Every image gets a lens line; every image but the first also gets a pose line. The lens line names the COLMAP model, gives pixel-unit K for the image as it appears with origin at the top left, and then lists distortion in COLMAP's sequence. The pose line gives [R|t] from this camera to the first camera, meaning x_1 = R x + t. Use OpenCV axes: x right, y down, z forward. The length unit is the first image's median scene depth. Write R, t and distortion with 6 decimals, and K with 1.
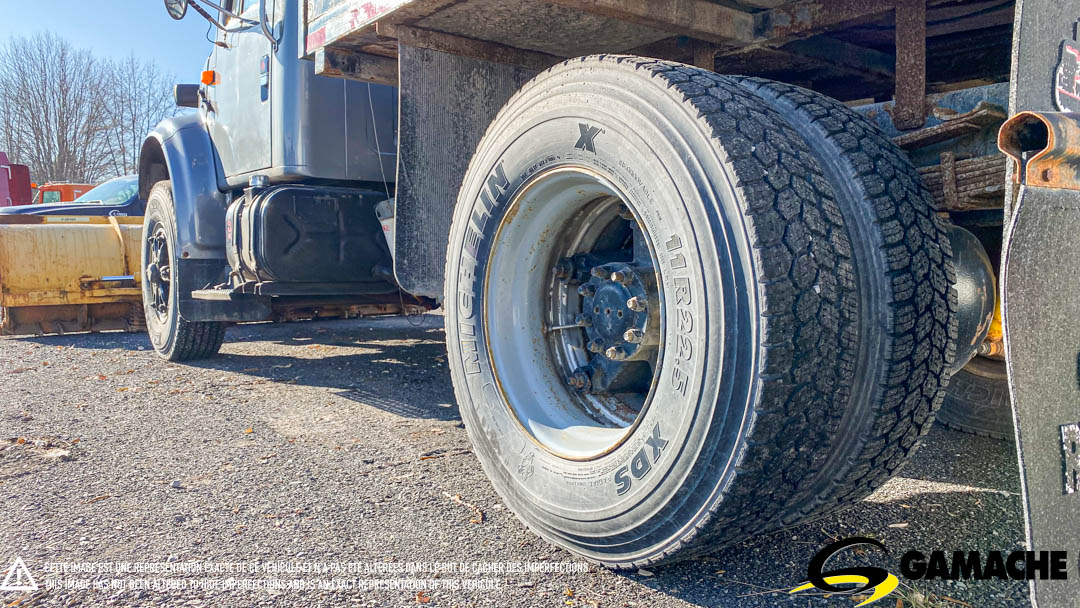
lens RADIAL K [[836.9, 0, 540.0], [0, 836.9, 304.0], [0, 0, 1]] dist [0.160047, -0.255038]
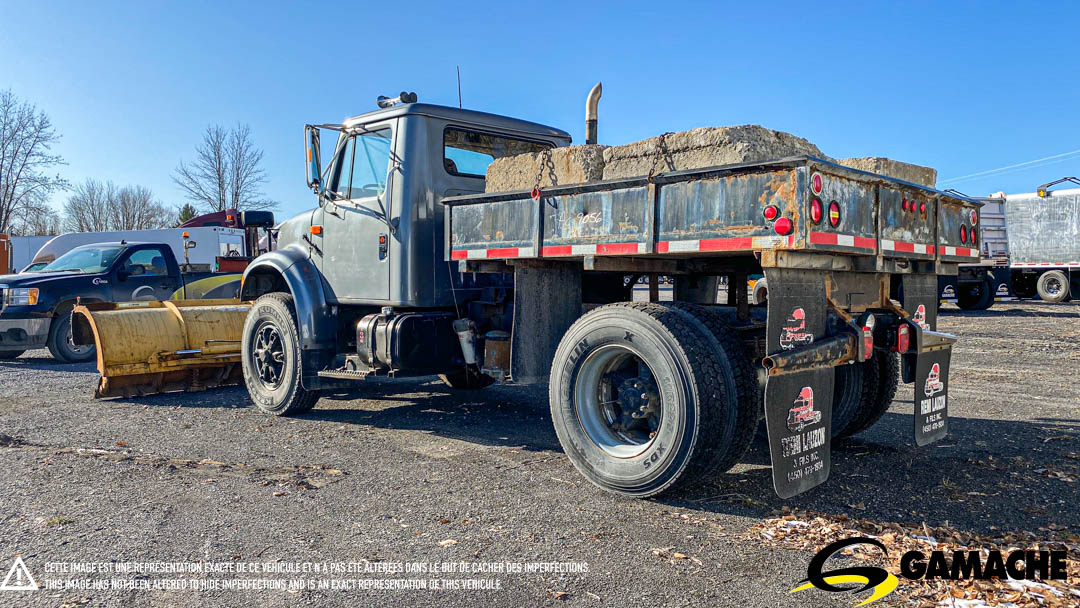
lens RADIAL K [[836.9, 0, 540.0], [0, 836.9, 304.0], [0, 0, 1]] dist [0.160047, -0.255038]
pose [[0.988626, -0.011139, 0.149980, -0.574404], [0.016136, 0.999353, -0.032142, -0.201043], [-0.149525, 0.034197, 0.988166, -1.478818]]
